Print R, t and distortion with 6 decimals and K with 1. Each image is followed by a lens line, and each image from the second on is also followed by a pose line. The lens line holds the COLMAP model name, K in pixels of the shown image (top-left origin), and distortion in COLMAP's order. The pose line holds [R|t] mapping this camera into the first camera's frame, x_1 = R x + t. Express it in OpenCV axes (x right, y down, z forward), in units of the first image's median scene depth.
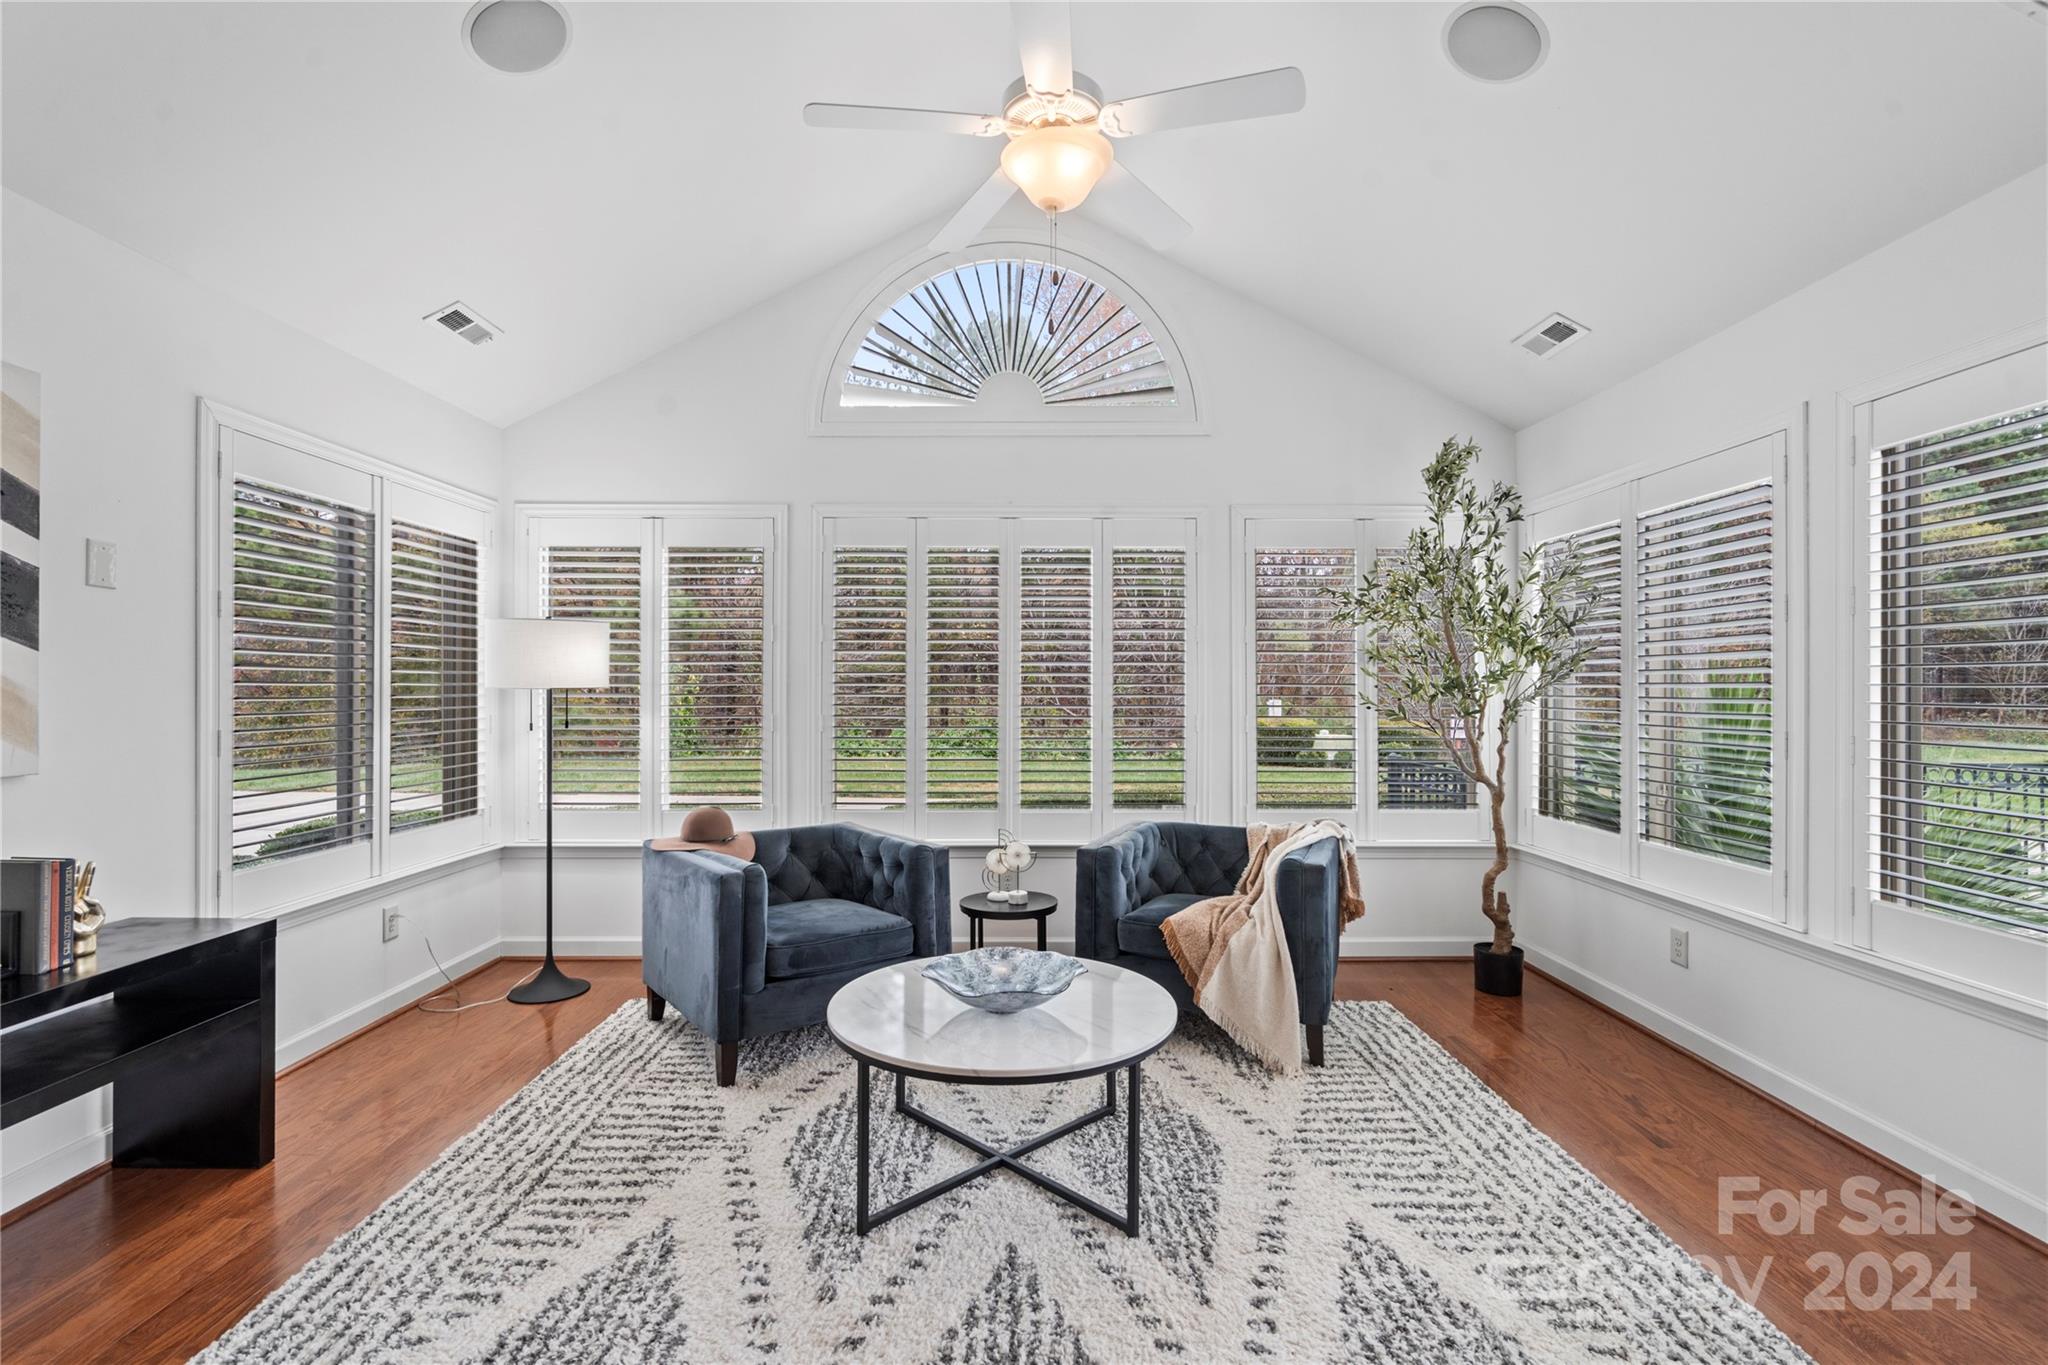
lens RADIAL K [[941.0, 0, 1024.9], [0, 941.0, 685.5], [0, 0, 1]] dist [0.001933, 0.000317]
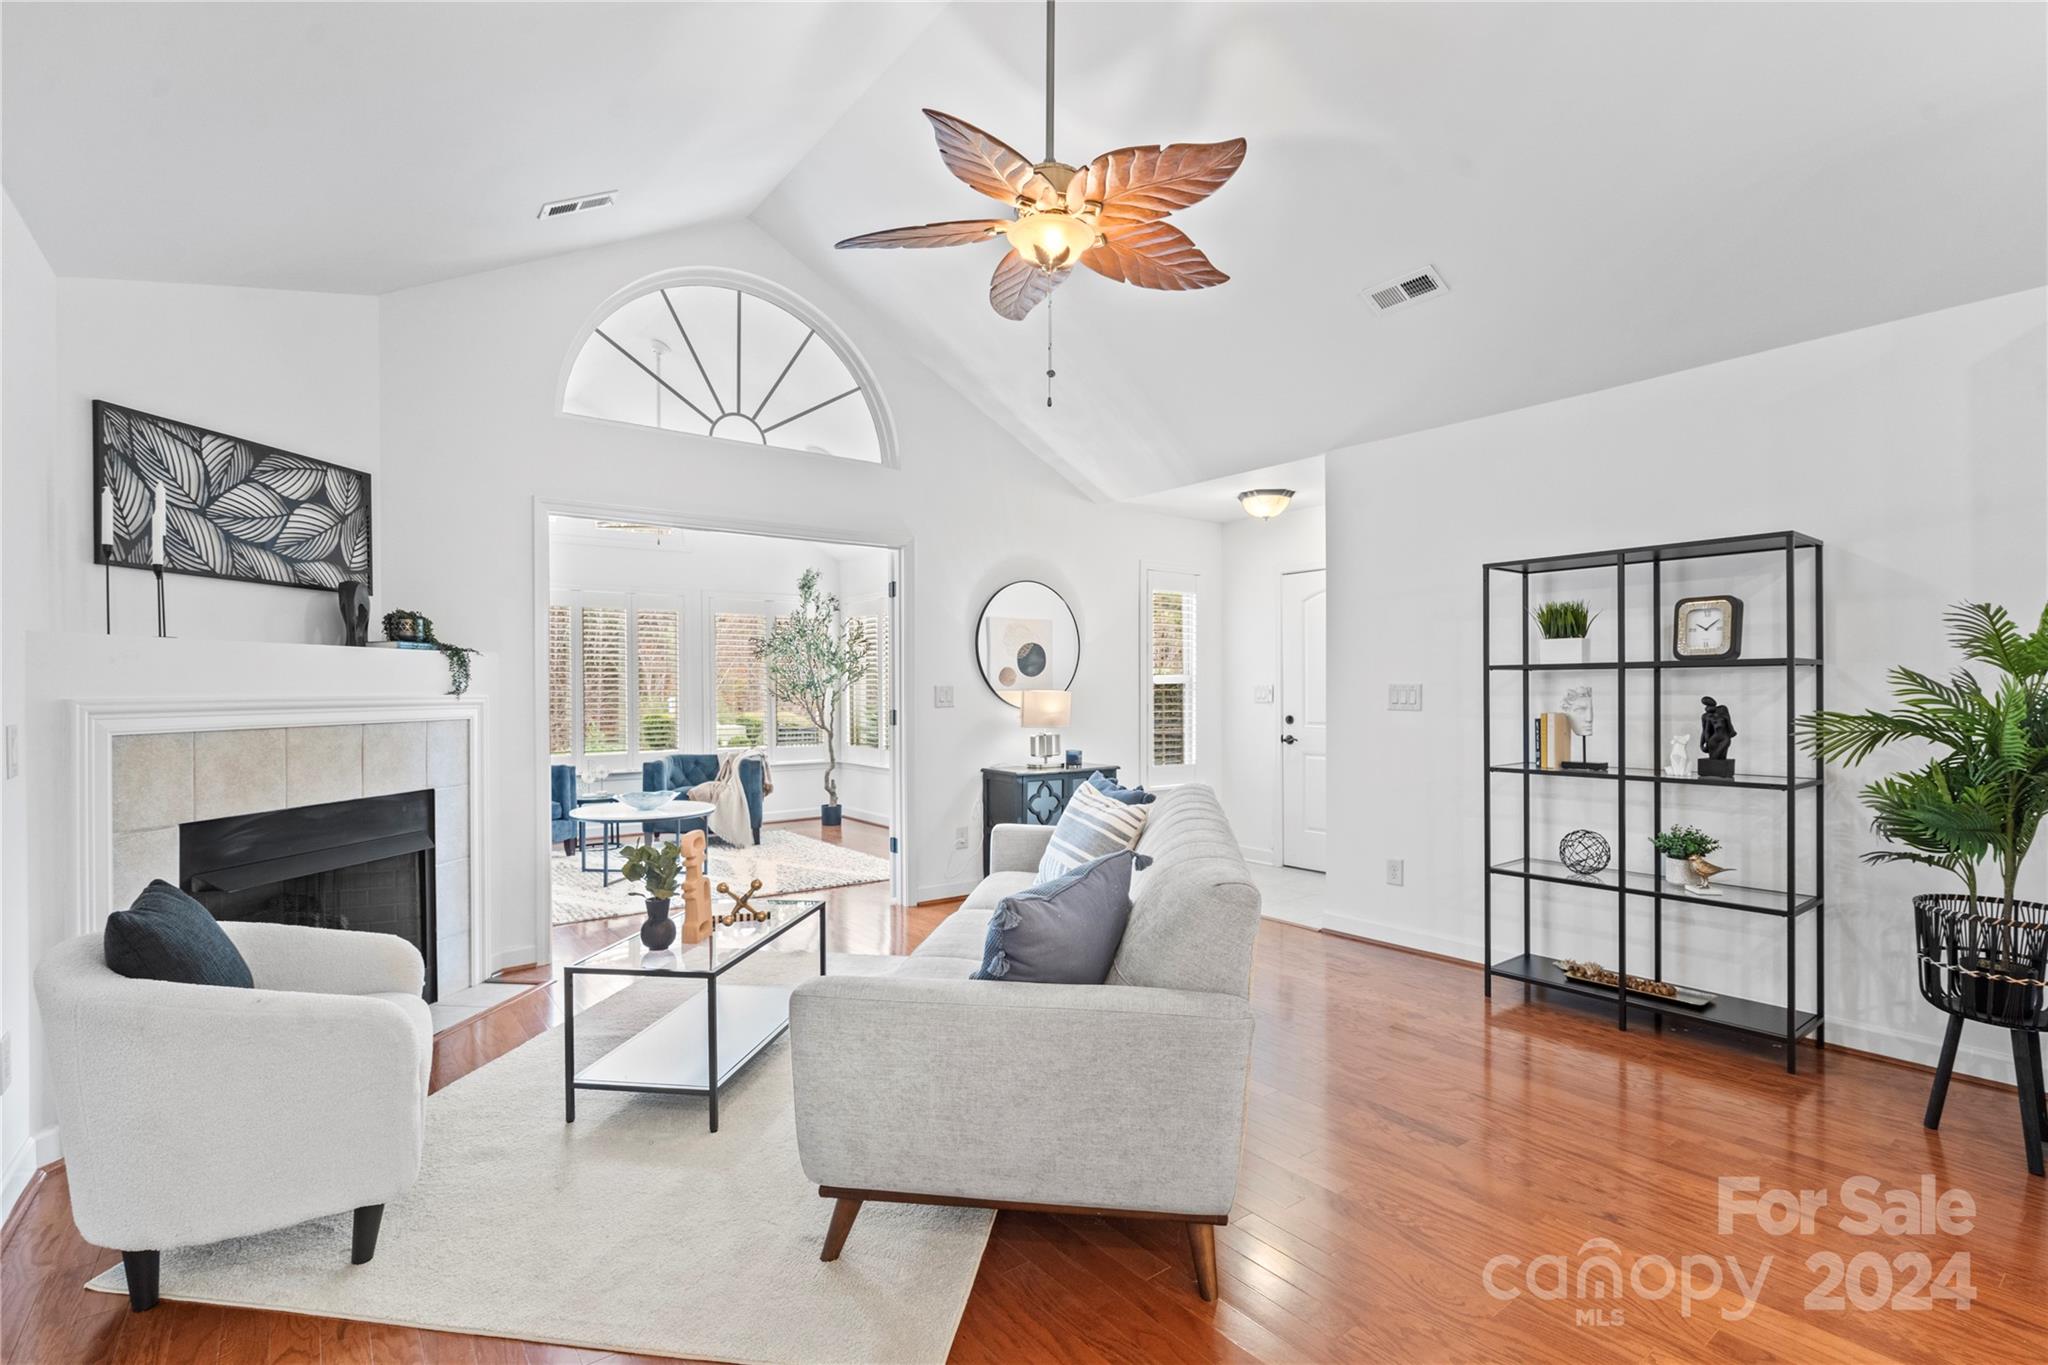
lens RADIAL K [[941.0, 0, 1020.4], [0, 941.0, 695.2], [0, 0, 1]] dist [0.001933, 0.000317]
pose [[0.802101, -0.007796, 0.597138, -0.446782], [0.002711, 0.999952, 0.009415, 0.005326], [-0.597183, -0.005933, 0.802083, -1.011717]]
